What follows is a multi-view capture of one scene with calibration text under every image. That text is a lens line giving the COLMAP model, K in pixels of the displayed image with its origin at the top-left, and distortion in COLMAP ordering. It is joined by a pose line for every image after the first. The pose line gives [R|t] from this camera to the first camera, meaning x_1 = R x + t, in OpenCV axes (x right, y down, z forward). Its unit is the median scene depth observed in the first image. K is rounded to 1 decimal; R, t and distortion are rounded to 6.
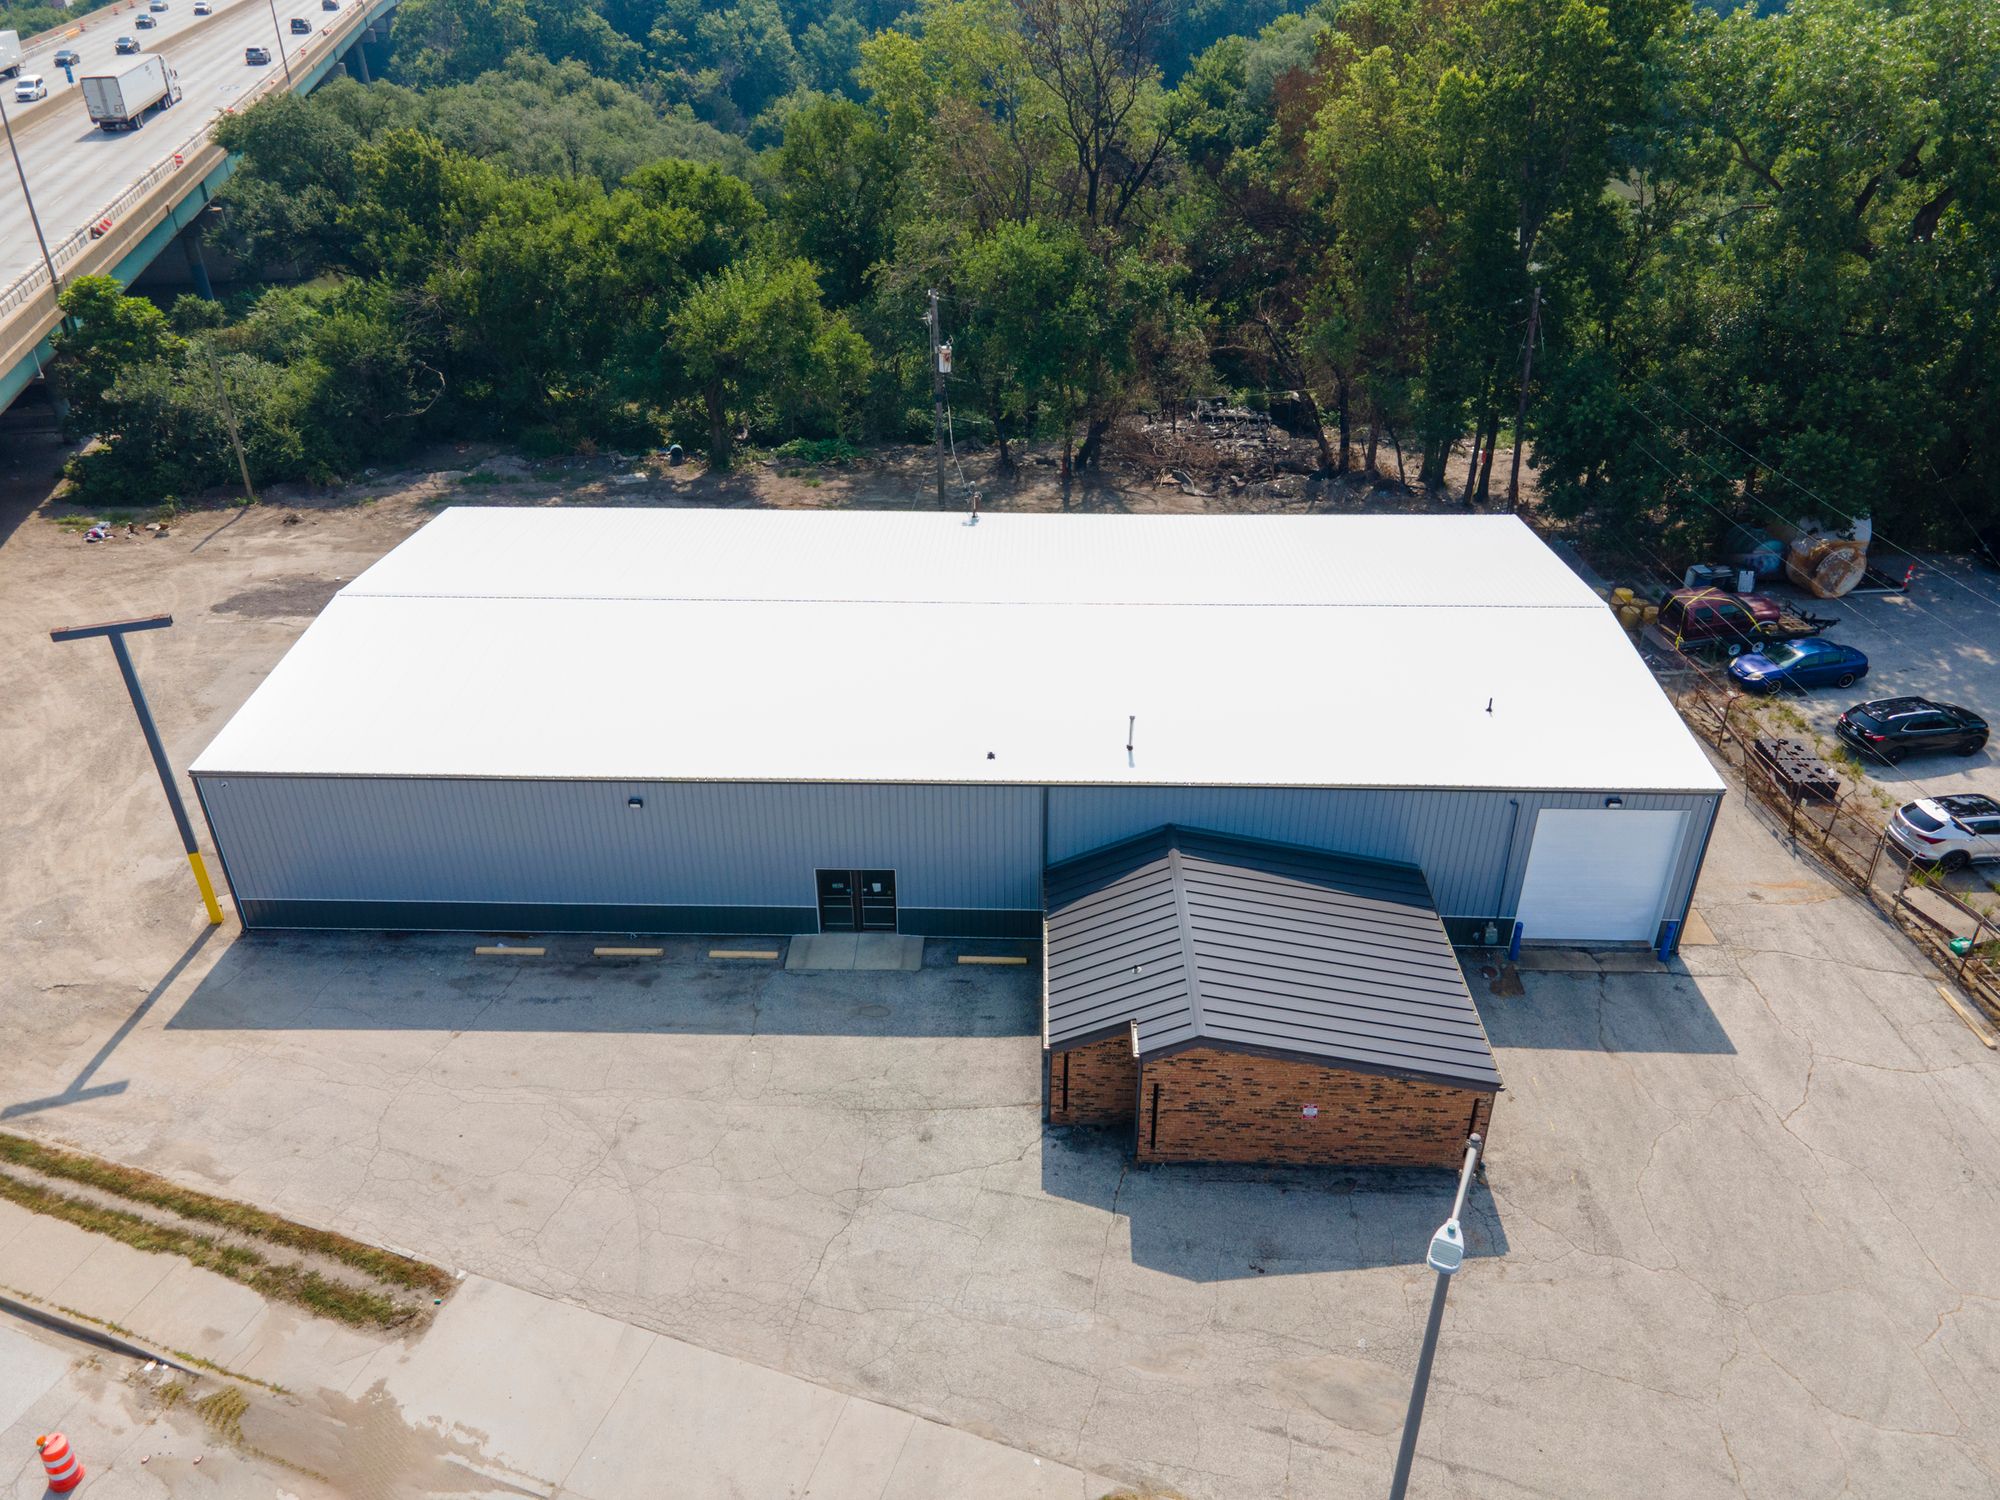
lens RADIAL K [[1460.1, 0, 998.6], [0, 1460.1, 748.0], [0, 0, 1]] dist [0.015009, 0.049069]
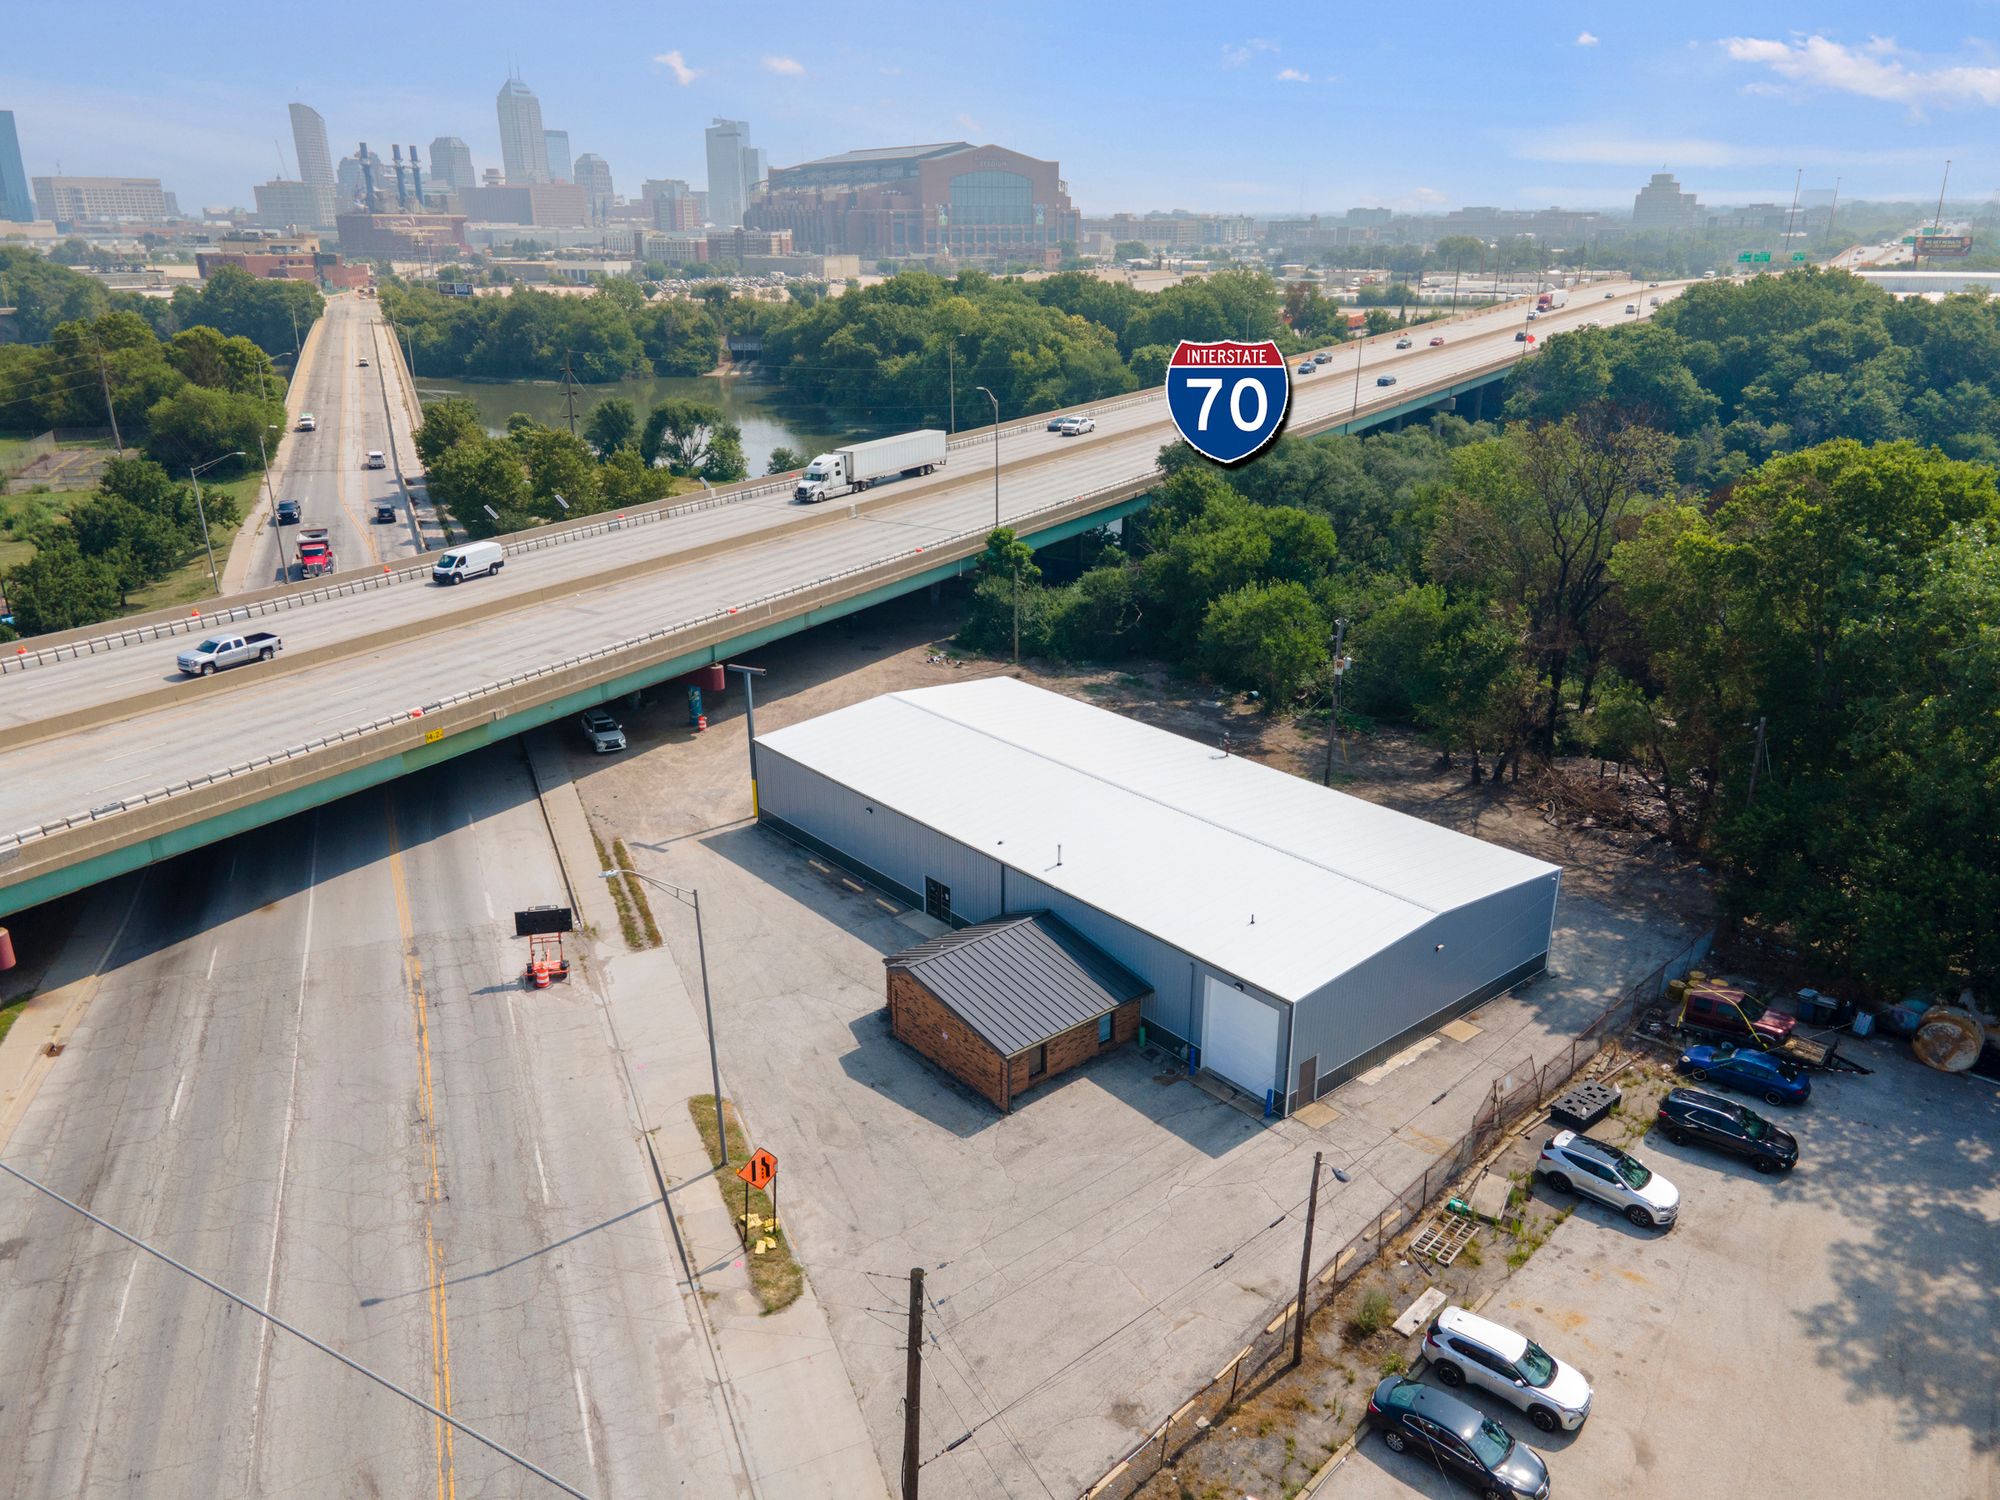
lens RADIAL K [[1448.0, 0, 1004.1], [0, 1448.0, 755.8], [0, 0, 1]] dist [0.055270, 0.004380]
pose [[0.669205, 0.259502, -0.696293, 1.426510], [-0.374682, 0.927038, -0.014608, -0.082677], [0.641699, 0.270664, 0.717609, -0.369646]]
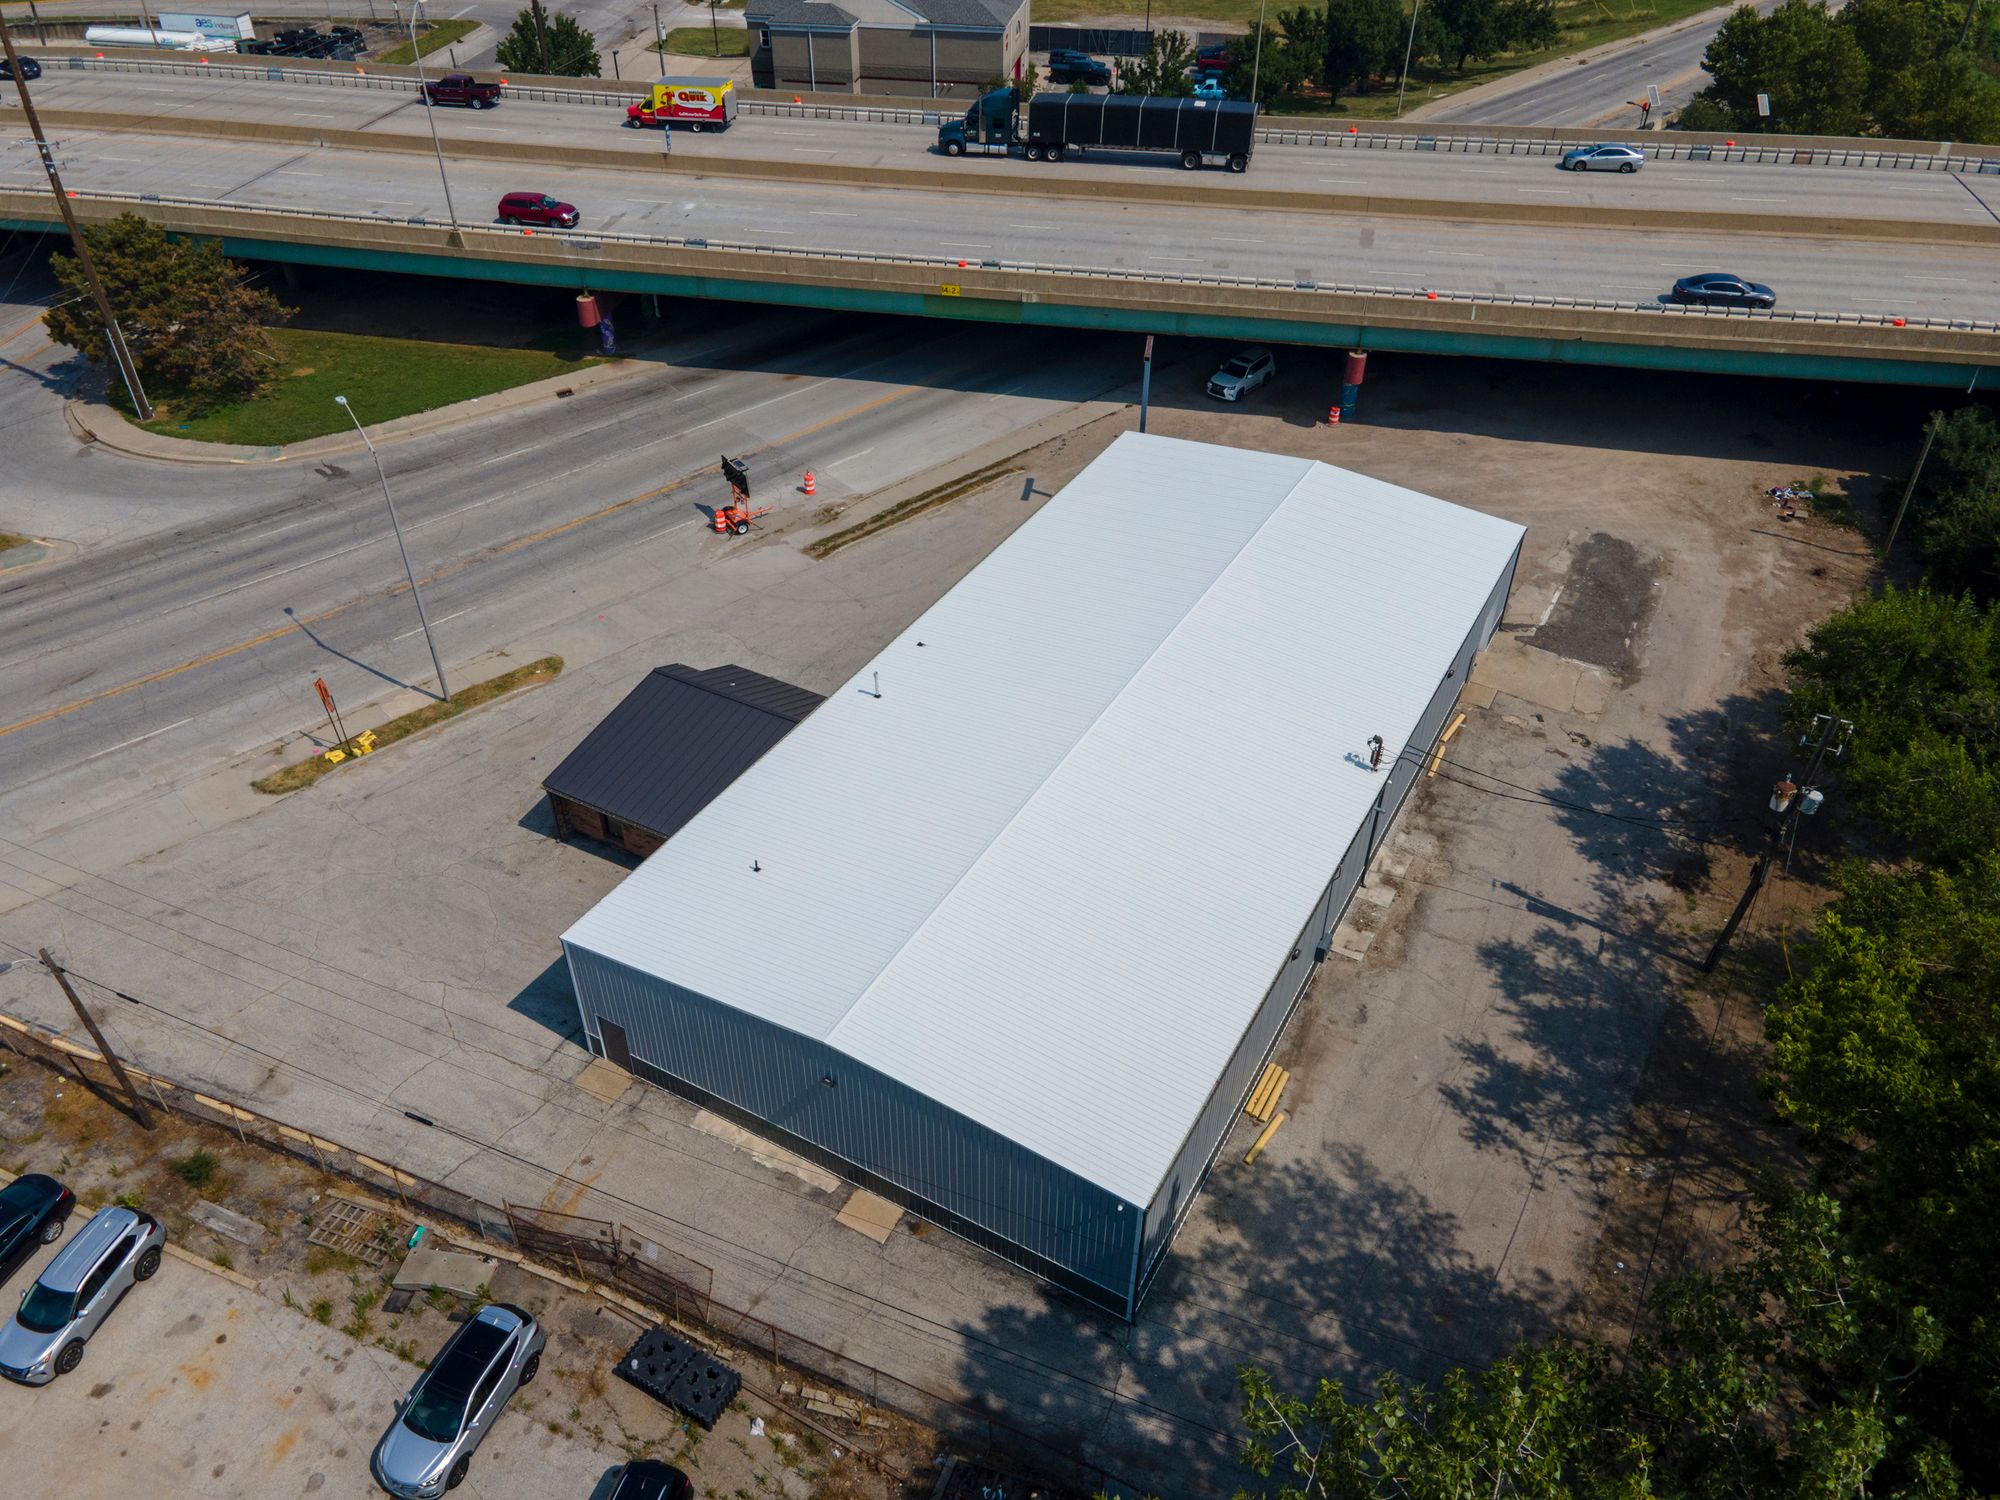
lens RADIAL K [[1460.1, 0, 998.6], [0, 1460.1, 748.0], [0, 0, 1]] dist [0.015009, 0.049069]
pose [[-0.456600, 0.542546, -0.705096, 1.209597], [-0.451797, 0.541335, 0.709109, -1.162862], [0.766417, 0.642340, -0.002053, 1.315814]]
